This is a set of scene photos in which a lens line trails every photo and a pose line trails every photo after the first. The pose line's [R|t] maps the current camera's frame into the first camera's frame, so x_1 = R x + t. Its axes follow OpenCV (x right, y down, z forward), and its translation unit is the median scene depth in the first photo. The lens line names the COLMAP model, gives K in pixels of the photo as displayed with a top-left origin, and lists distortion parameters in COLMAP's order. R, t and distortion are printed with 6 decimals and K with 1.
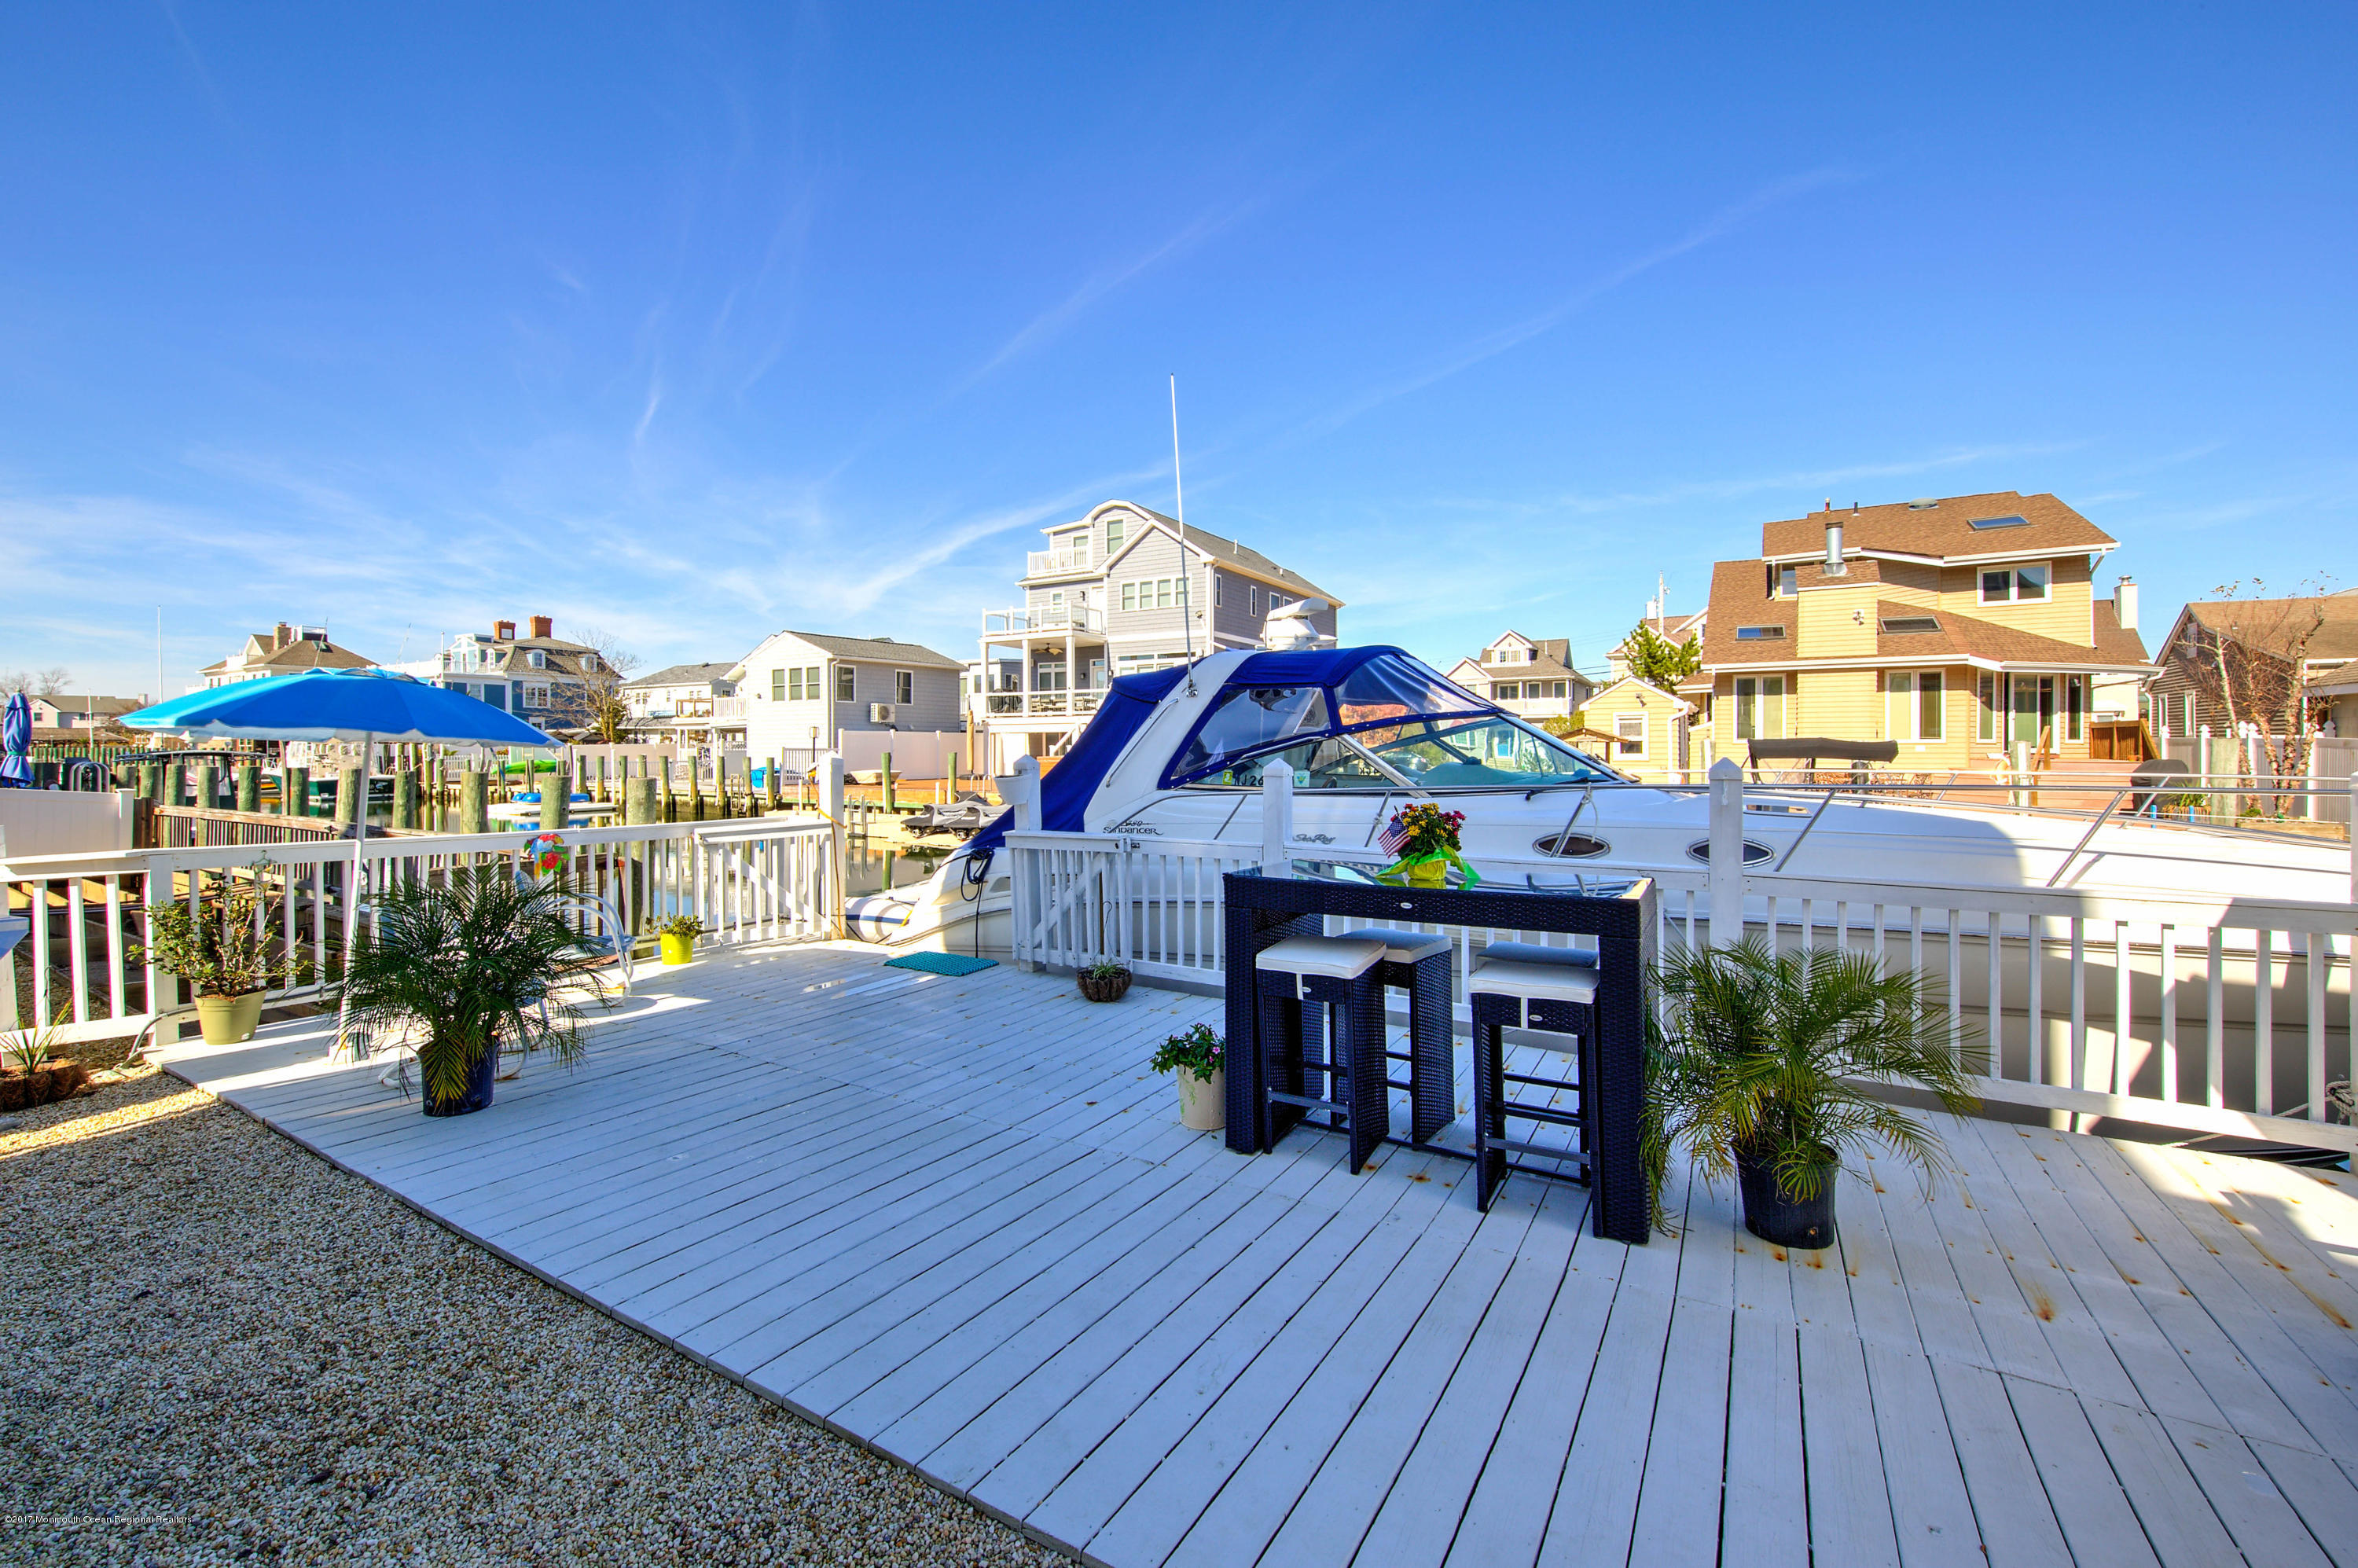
lens RADIAL K [[962.4, 0, 1171.7], [0, 962.4, 758.3], [0, 0, 1]] dist [0.016890, -0.009328]
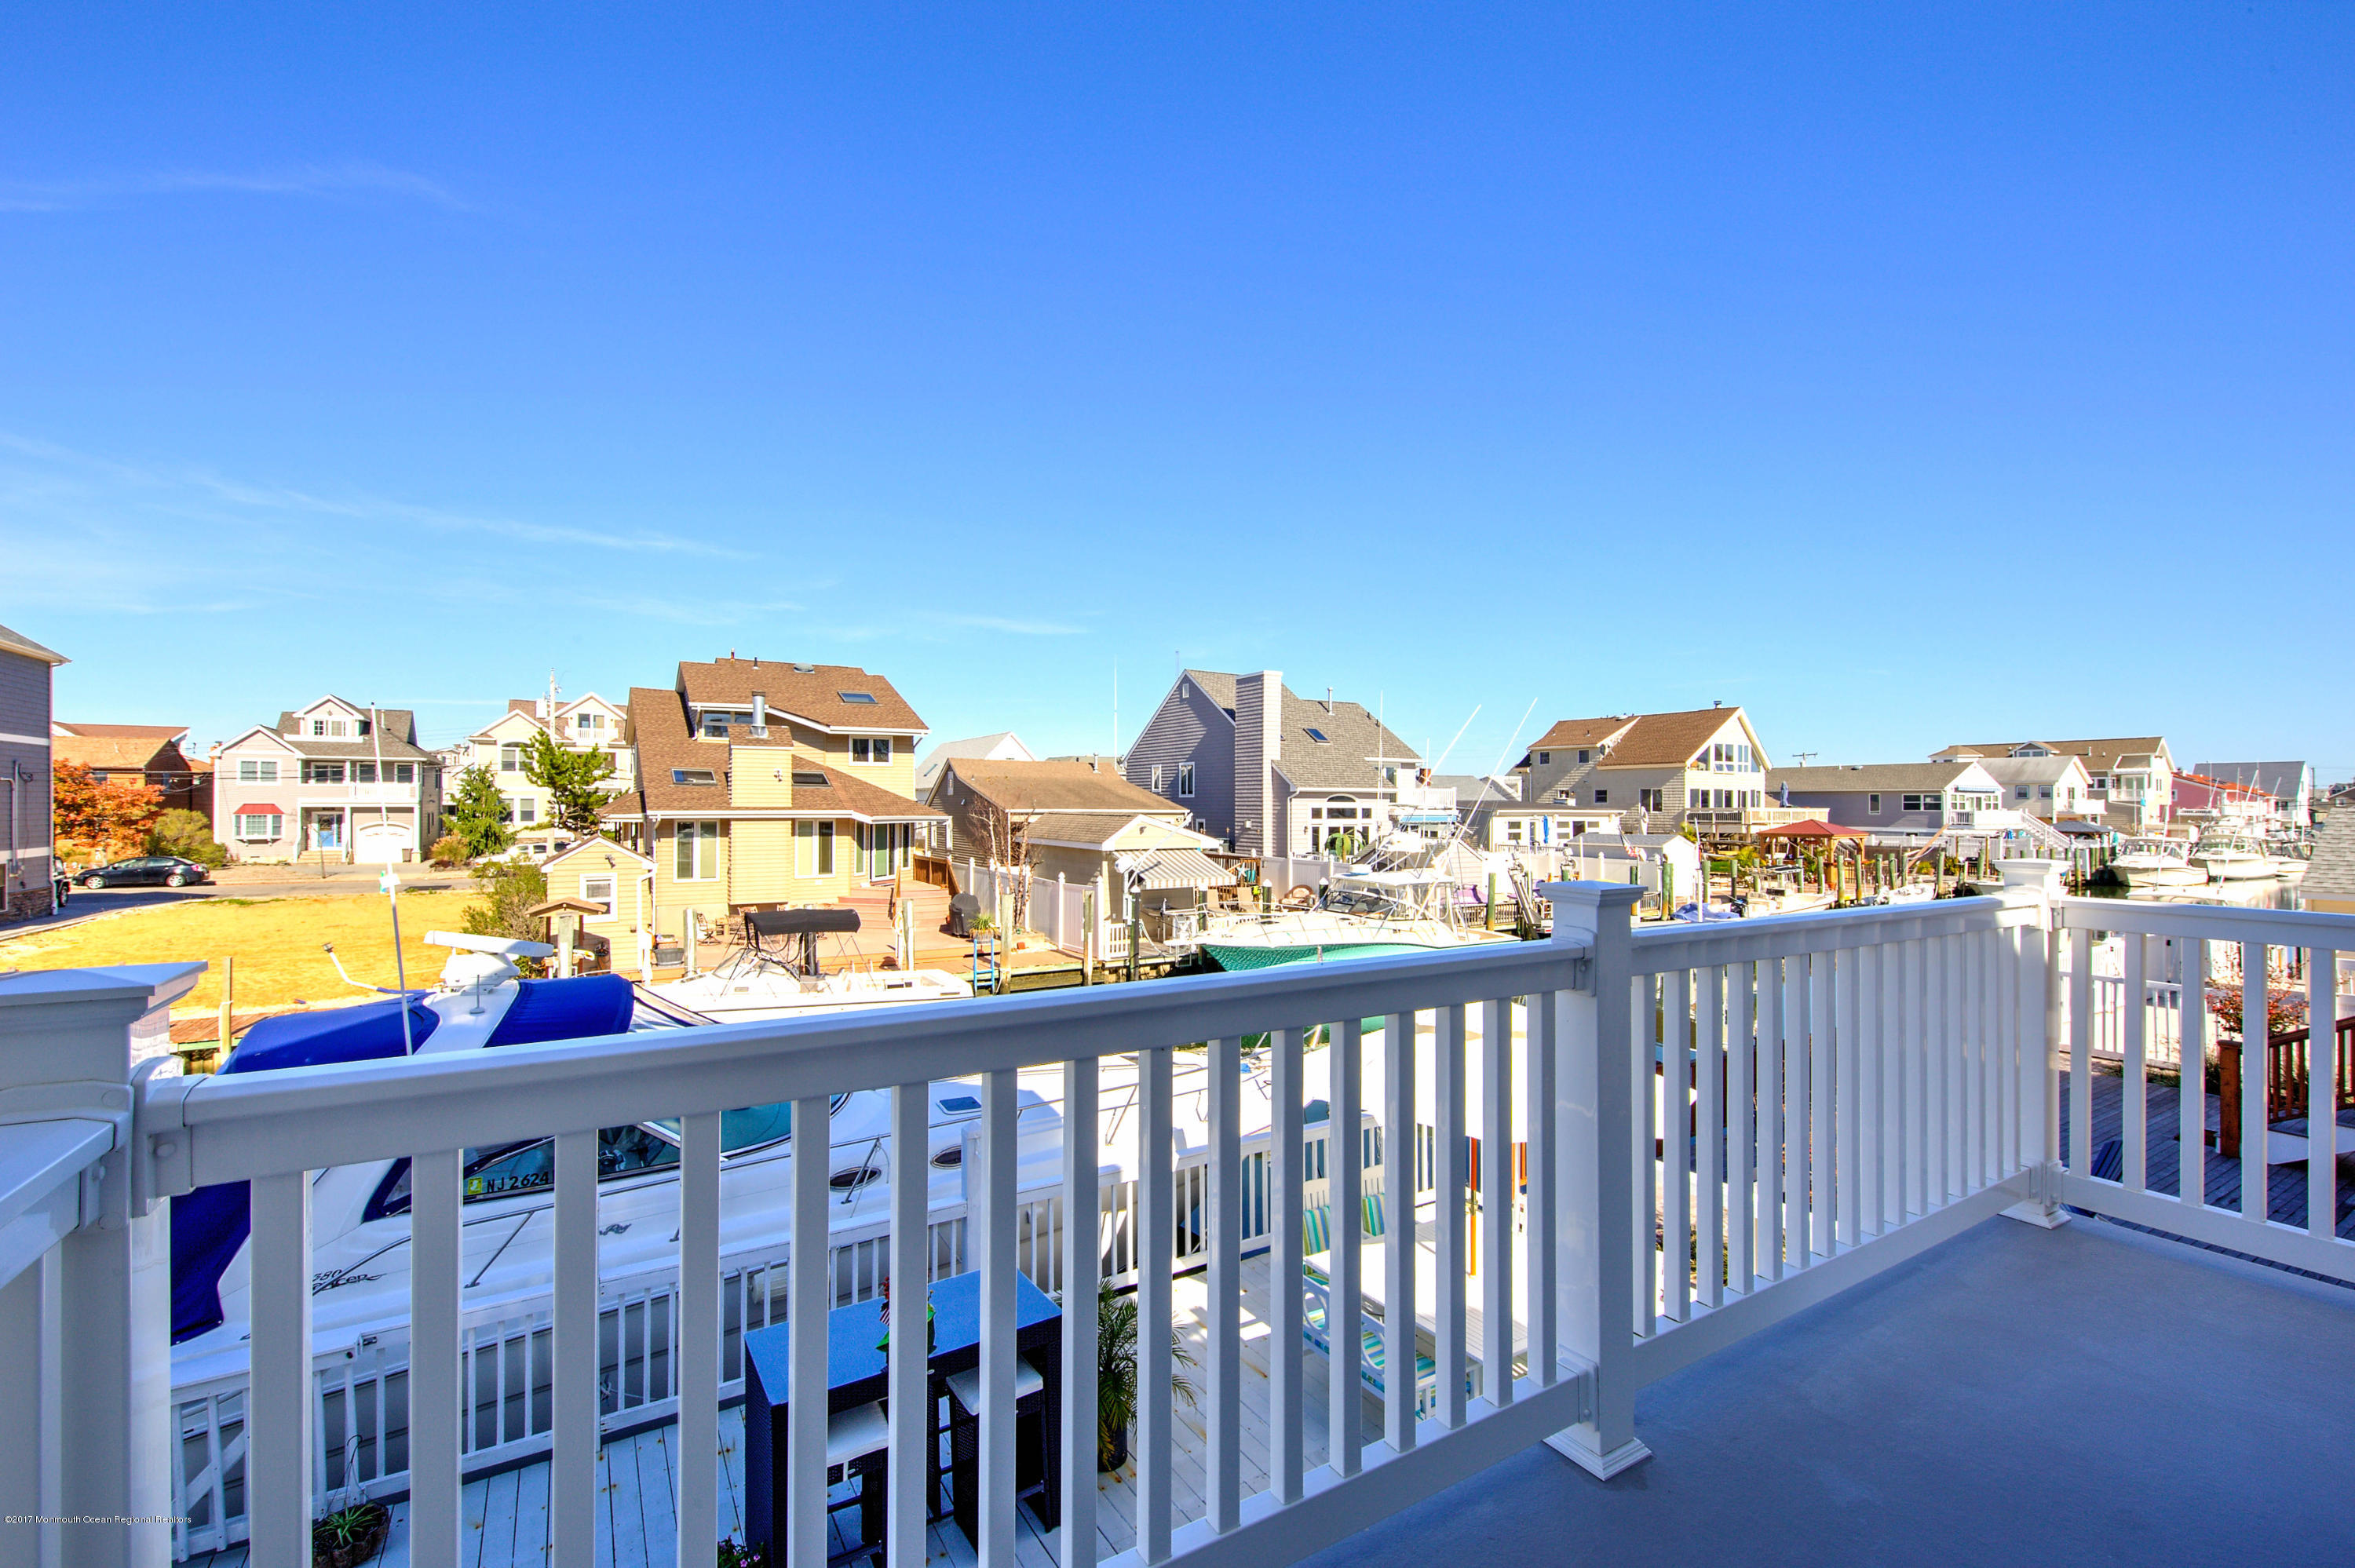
lens RADIAL K [[980.7, 0, 1176.1], [0, 980.7, 802.1], [0, 0, 1]] dist [0.018157, -0.009675]
pose [[0.468447, 0.005701, 0.883473, -0.108064], [0.005355, 0.999942, -0.009292, -0.082868], [-0.883475, 0.009084, 0.468389, 0.002404]]
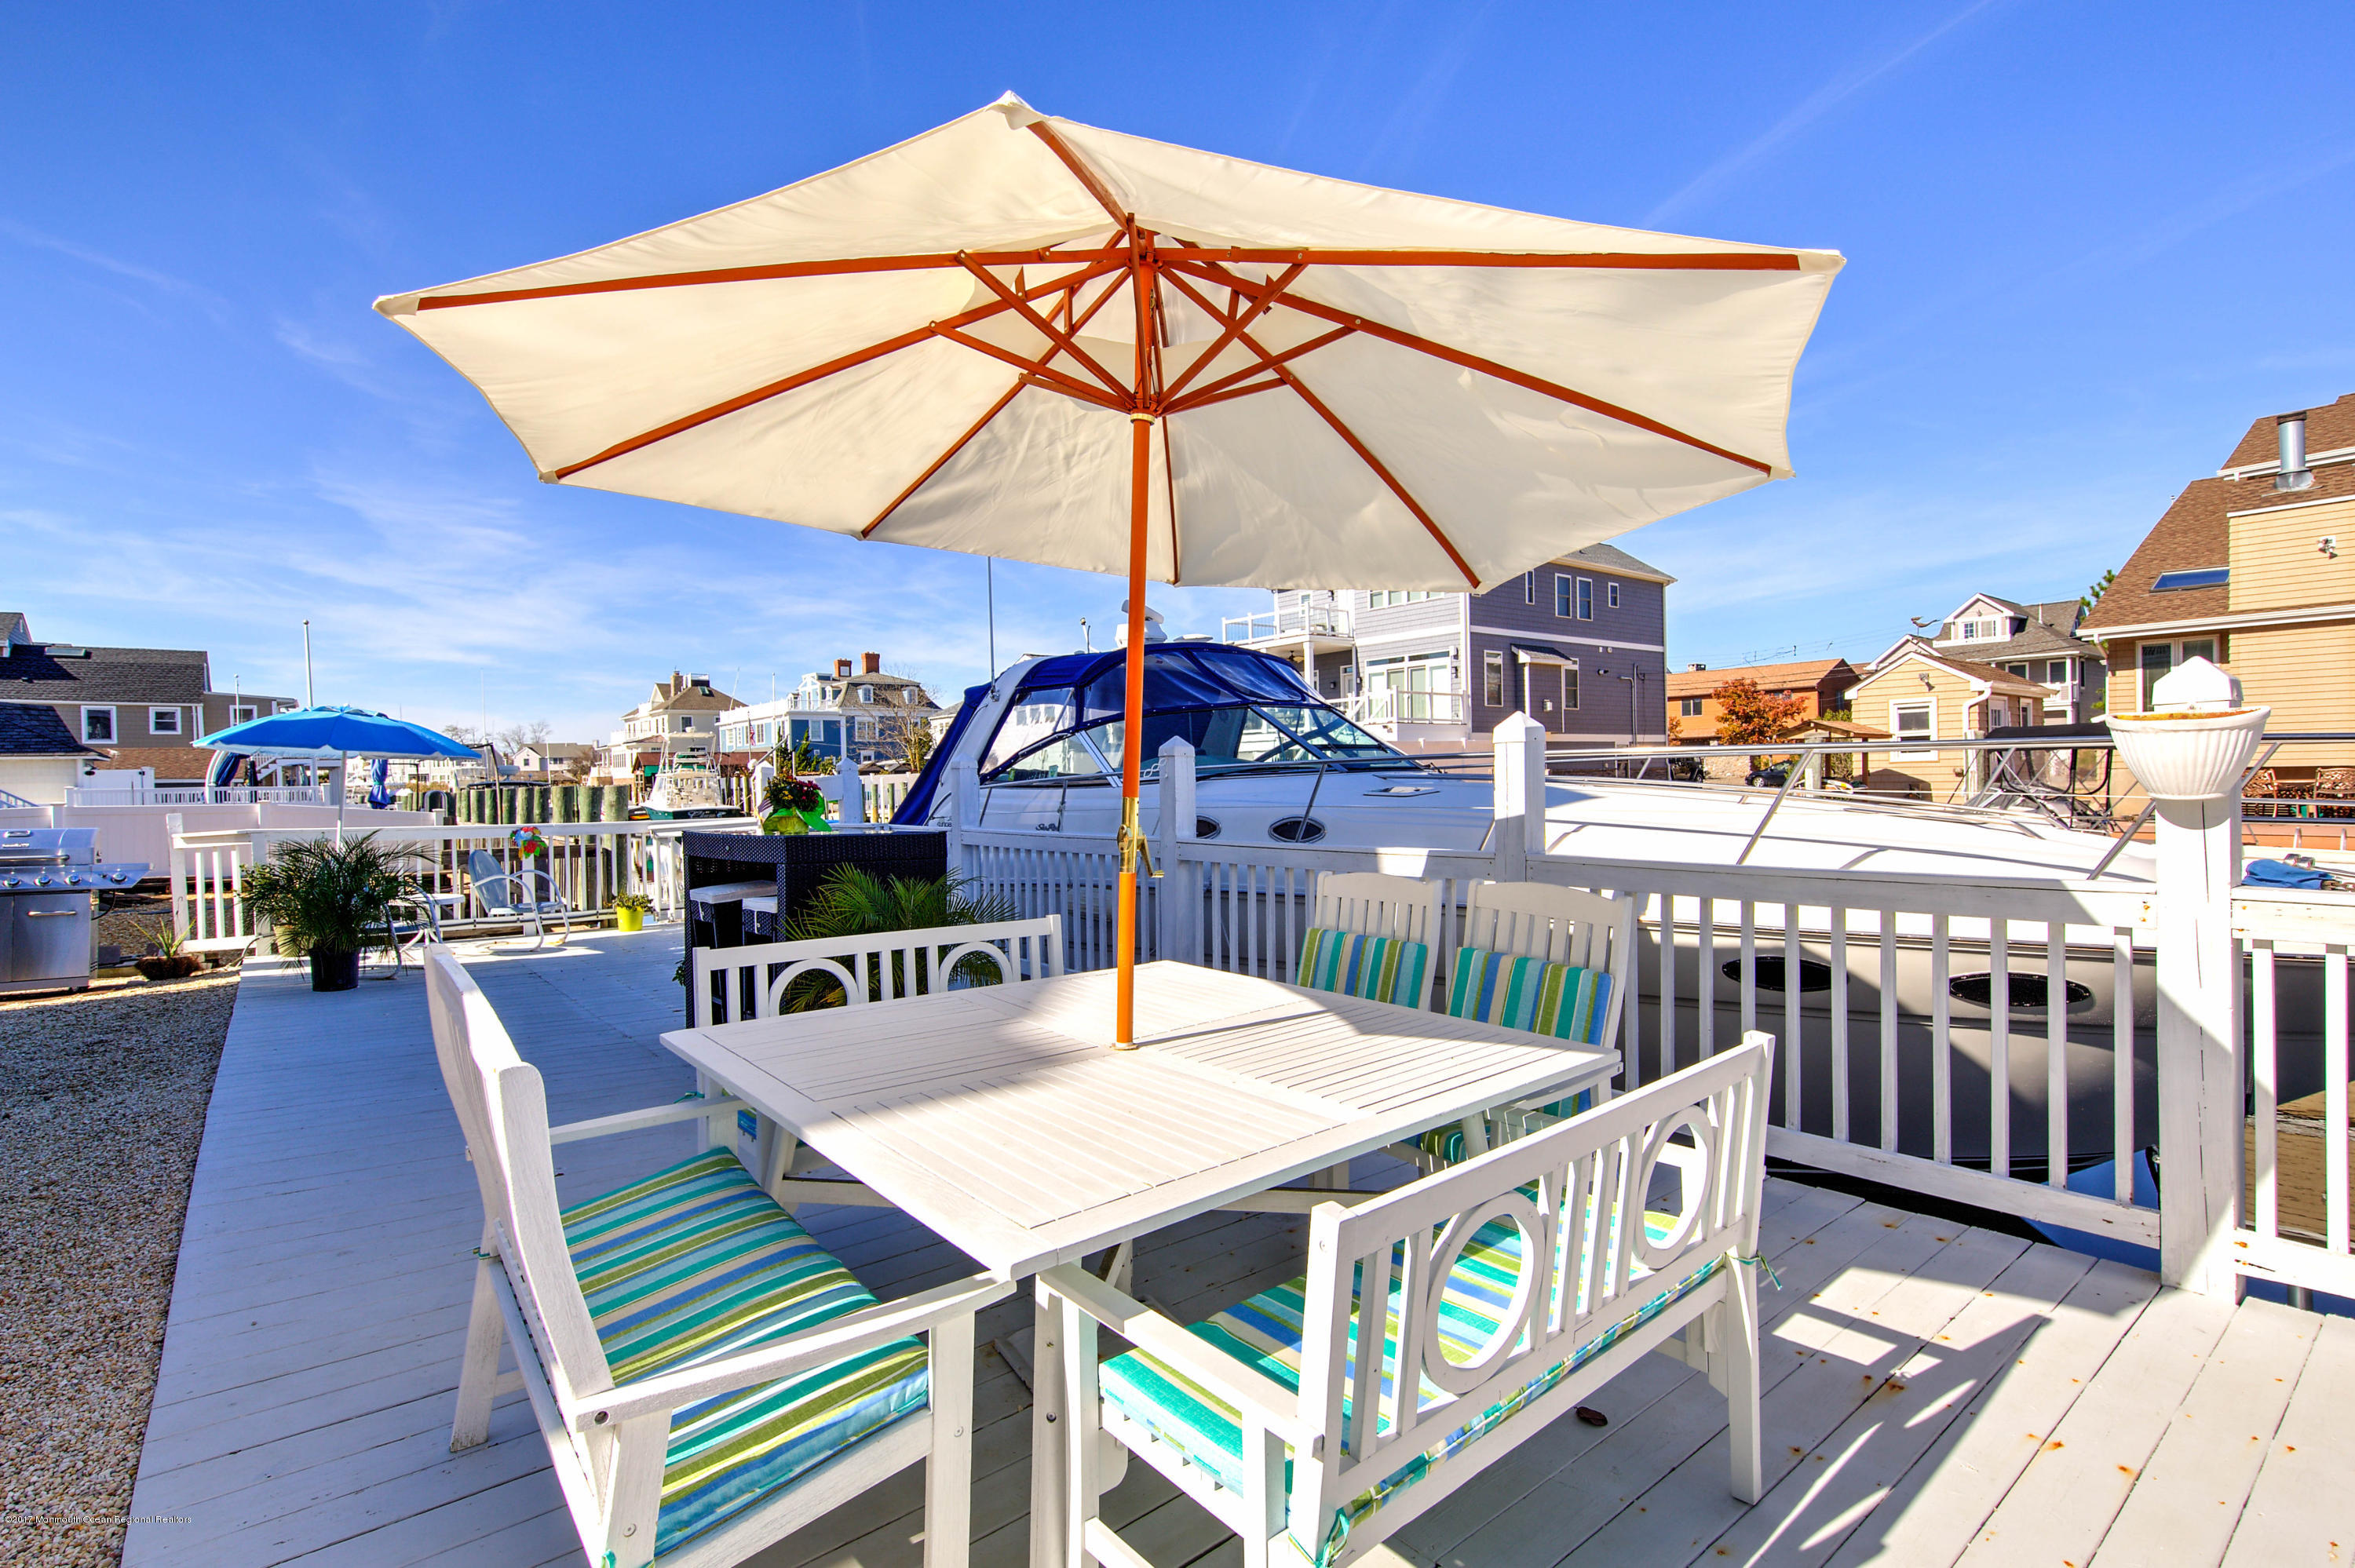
lens RADIAL K [[1117.7, 0, 1177.5], [0, 1117.7, 784.0], [0, 0, 1]] dist [0.016390, -0.011919]
pose [[0.938652, -0.017569, -0.344417, 0.175908], [0.017495, 0.999841, -0.003323, 0.009624], [0.344421, -0.002907, 0.938811, -0.035050]]
